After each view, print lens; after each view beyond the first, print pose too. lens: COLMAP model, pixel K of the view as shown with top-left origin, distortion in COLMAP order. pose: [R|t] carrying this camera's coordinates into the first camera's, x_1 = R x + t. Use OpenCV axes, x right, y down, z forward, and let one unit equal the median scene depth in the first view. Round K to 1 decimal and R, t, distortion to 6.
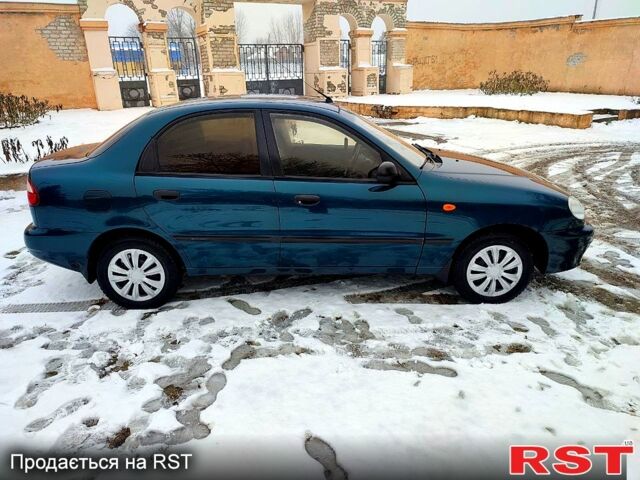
lens RADIAL K [[461.7, 0, 314.8], [0, 461.7, 241.0], [0, 0, 1]] dist [0.046377, -0.037511]
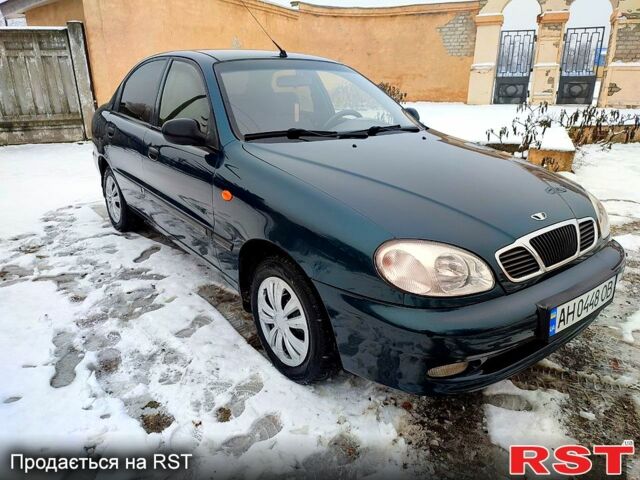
lens RADIAL K [[461.7, 0, 310.5], [0, 461.7, 237.6], [0, 0, 1]] dist [0.046377, -0.037511]
pose [[0.594085, 0.279945, -0.754118, 0.188486], [-0.293676, 0.948259, 0.120661, -0.028090], [0.748877, 0.149783, 0.645560, 0.138415]]
